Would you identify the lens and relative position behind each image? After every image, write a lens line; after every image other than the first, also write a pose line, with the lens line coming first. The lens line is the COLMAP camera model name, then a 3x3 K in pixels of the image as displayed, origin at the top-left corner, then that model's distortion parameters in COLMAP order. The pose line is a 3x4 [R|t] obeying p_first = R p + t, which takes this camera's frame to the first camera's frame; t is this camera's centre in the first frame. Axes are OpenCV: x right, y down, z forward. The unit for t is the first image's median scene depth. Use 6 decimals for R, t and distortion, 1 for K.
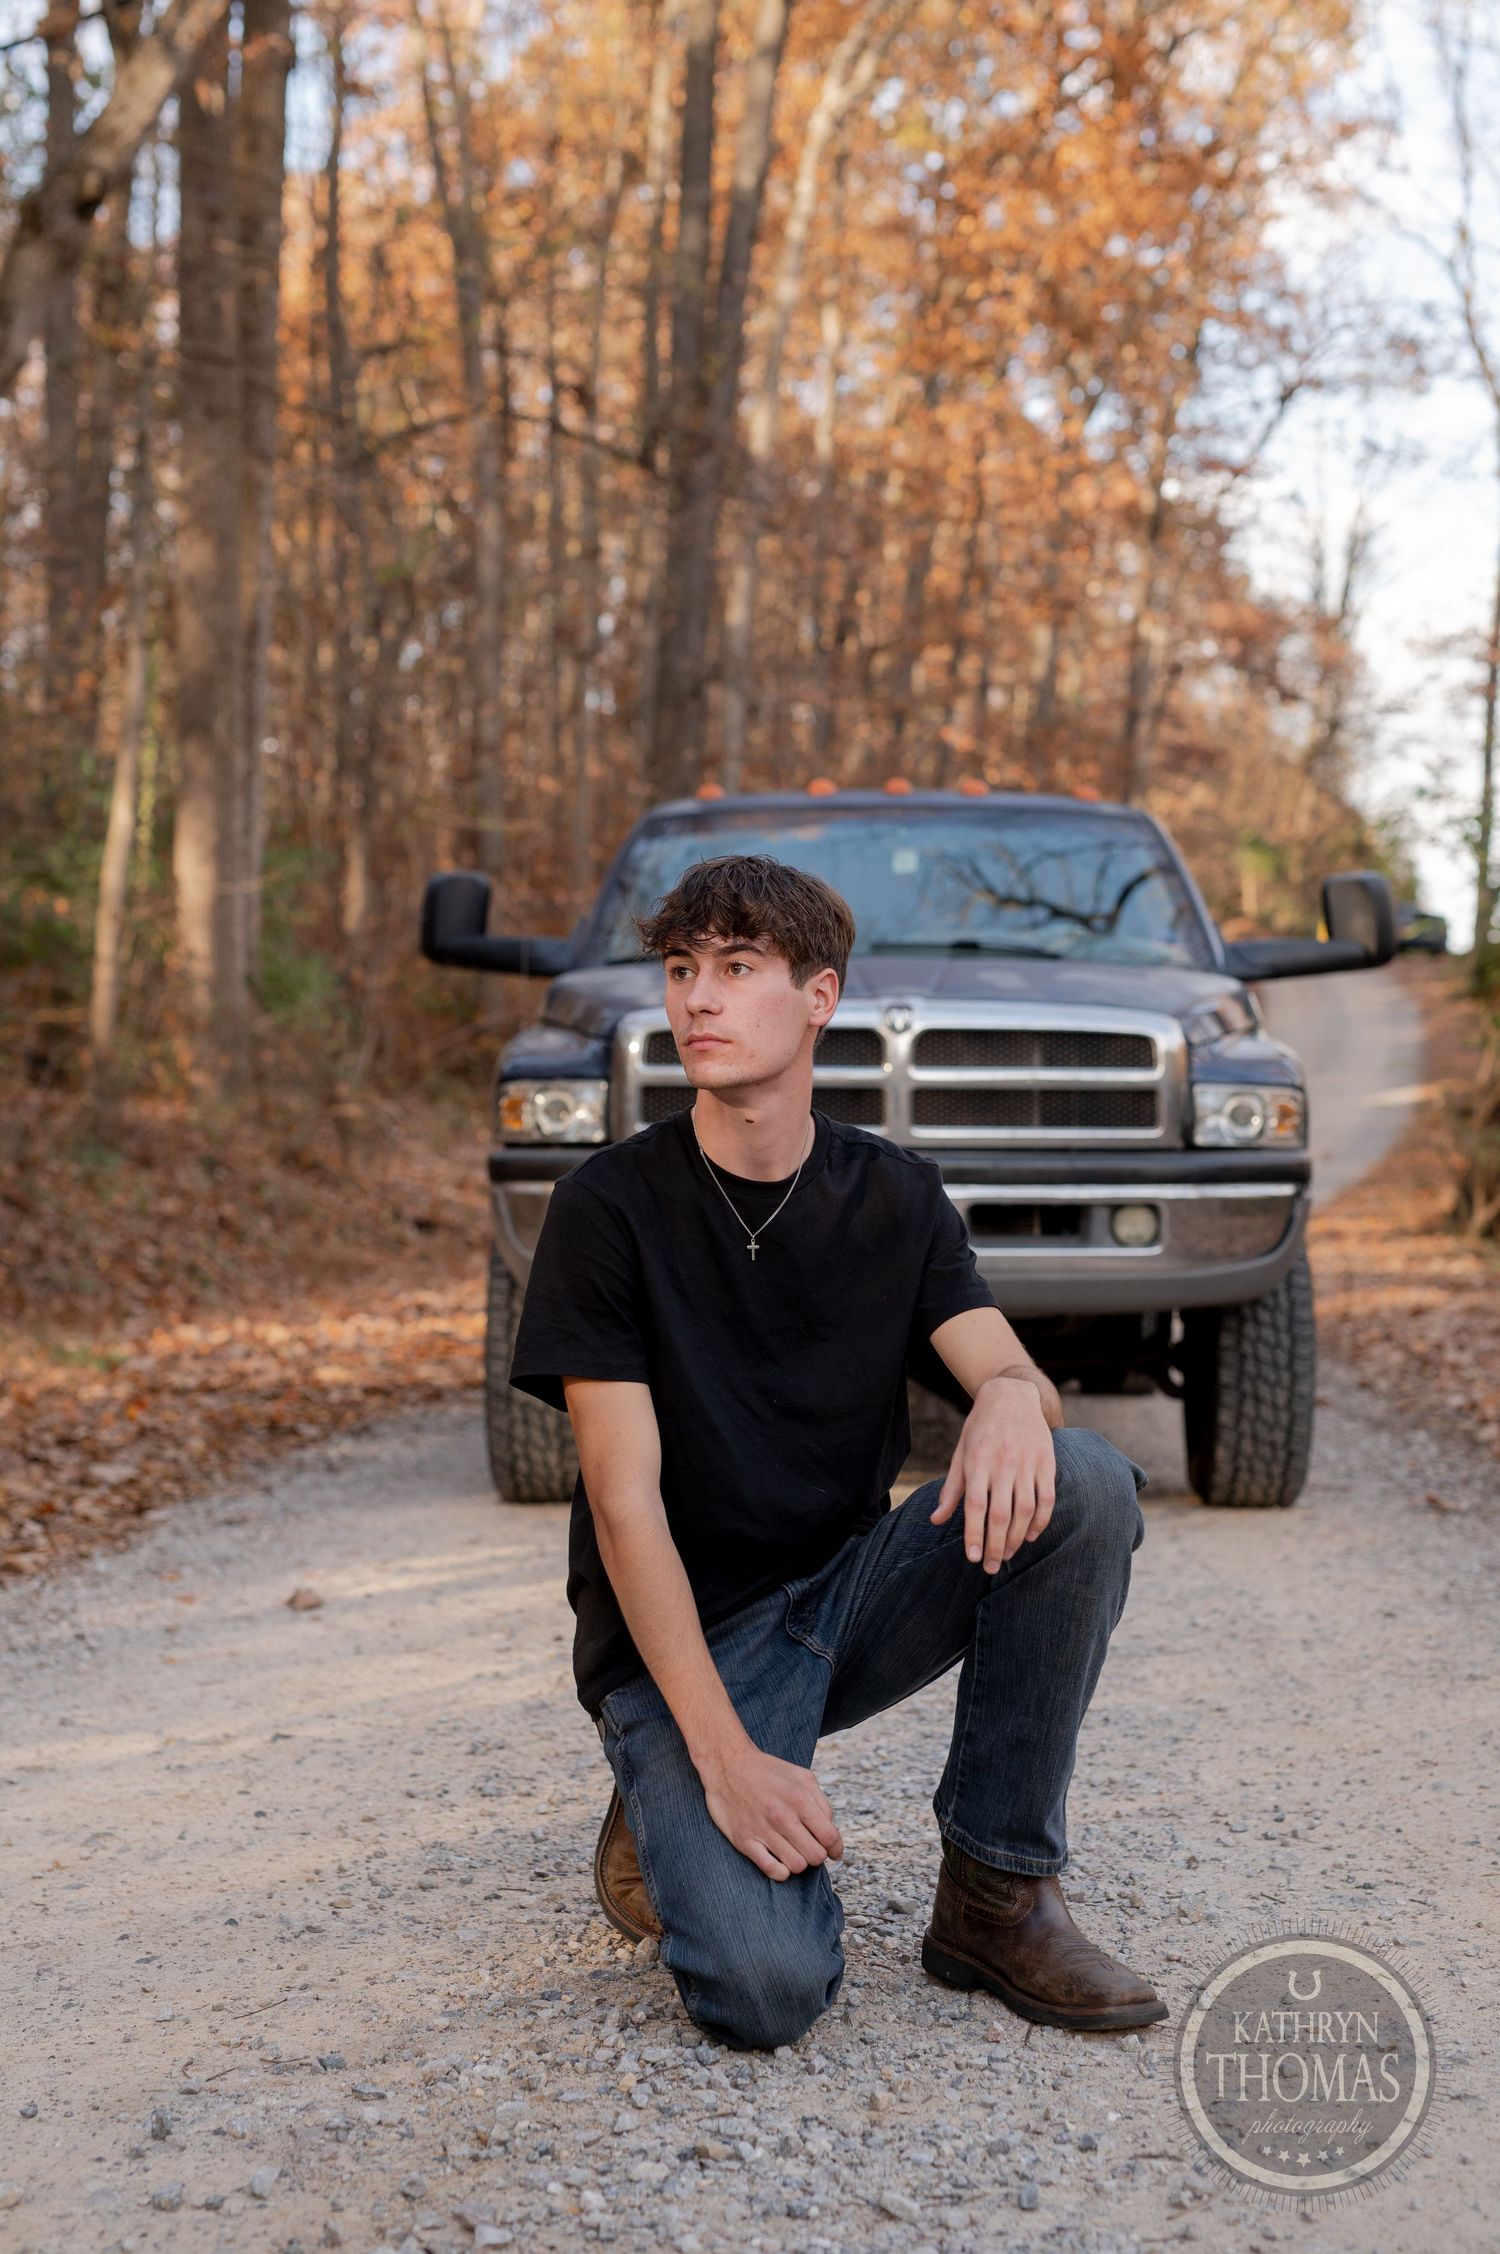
lens RADIAL K [[3359.1, 0, 750.0], [0, 3359.1, 1127.0], [0, 0, 1]] dist [0.006942, 0.010880]
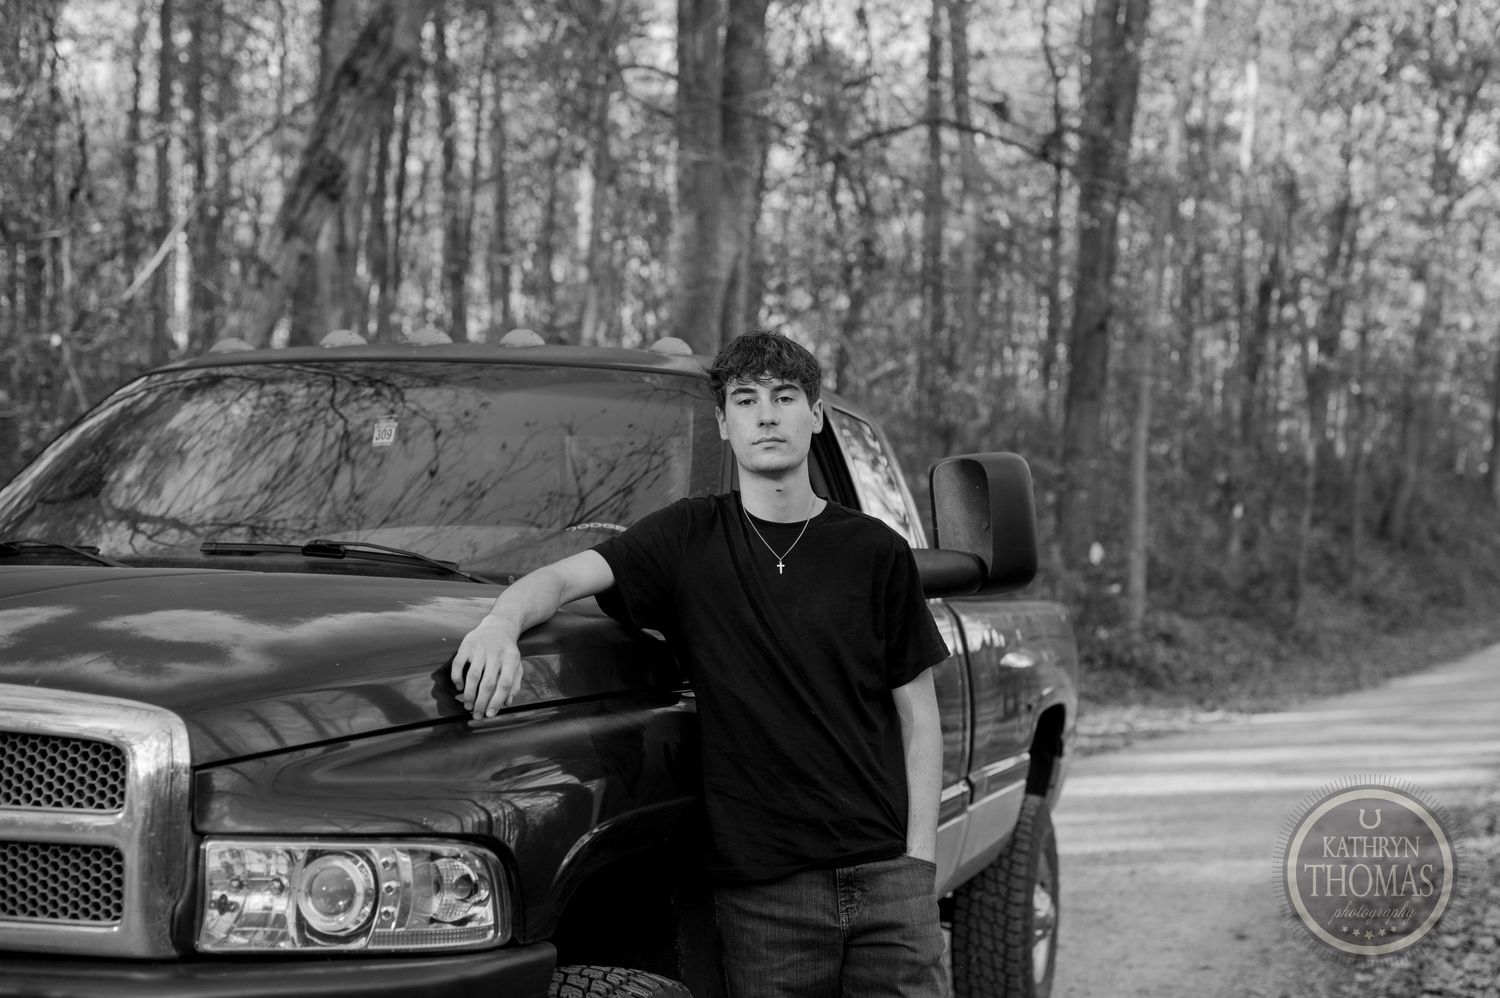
lens RADIAL K [[2166.4, 0, 750.0], [0, 2166.4, 499.0], [0, 0, 1]] dist [-0.007662, 0.046170]
pose [[0.964438, 0.013983, -0.263940, 0.240765], [-0.027225, 0.998544, -0.046579, -0.041526], [0.262905, 0.052109, 0.963414, 0.541218]]
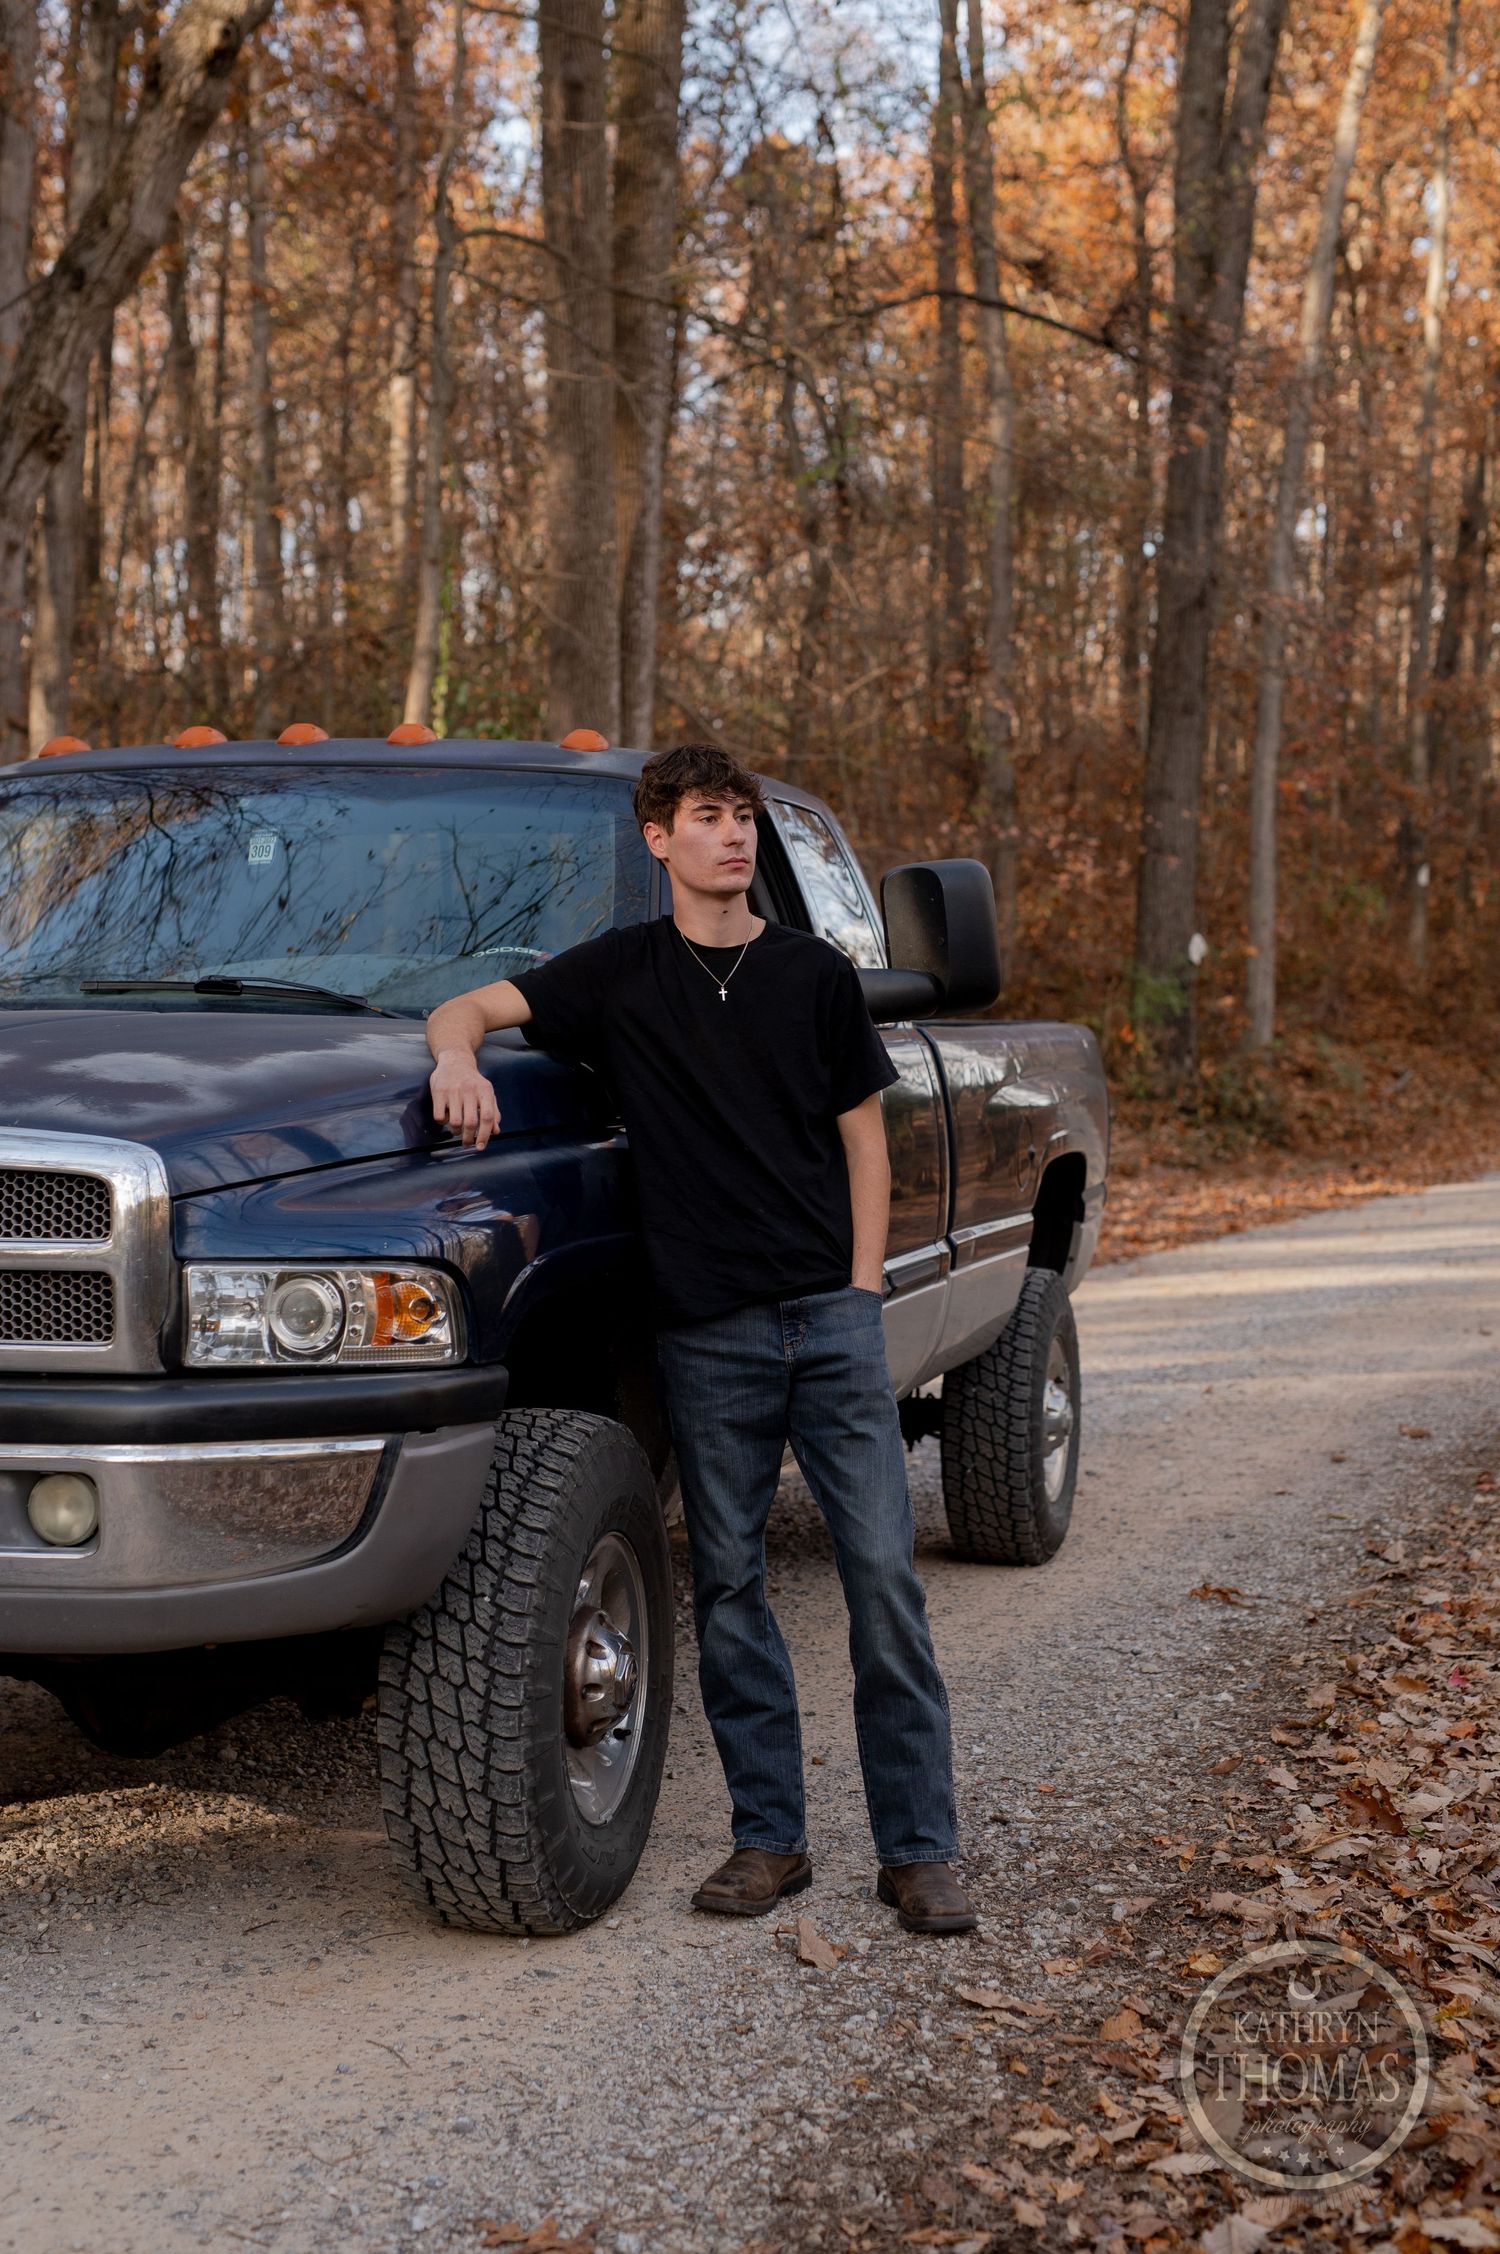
lens RADIAL K [[3302.2, 0, 750.0], [0, 3302.2, 1127.0], [0, 0, 1]] dist [-0.007446, 0.051596]
pose [[0.970552, 0.010083, -0.240681, 0.284312], [-0.003253, 0.999581, 0.028759, -0.041210], [0.240871, -0.027130, 0.970178, 0.374722]]
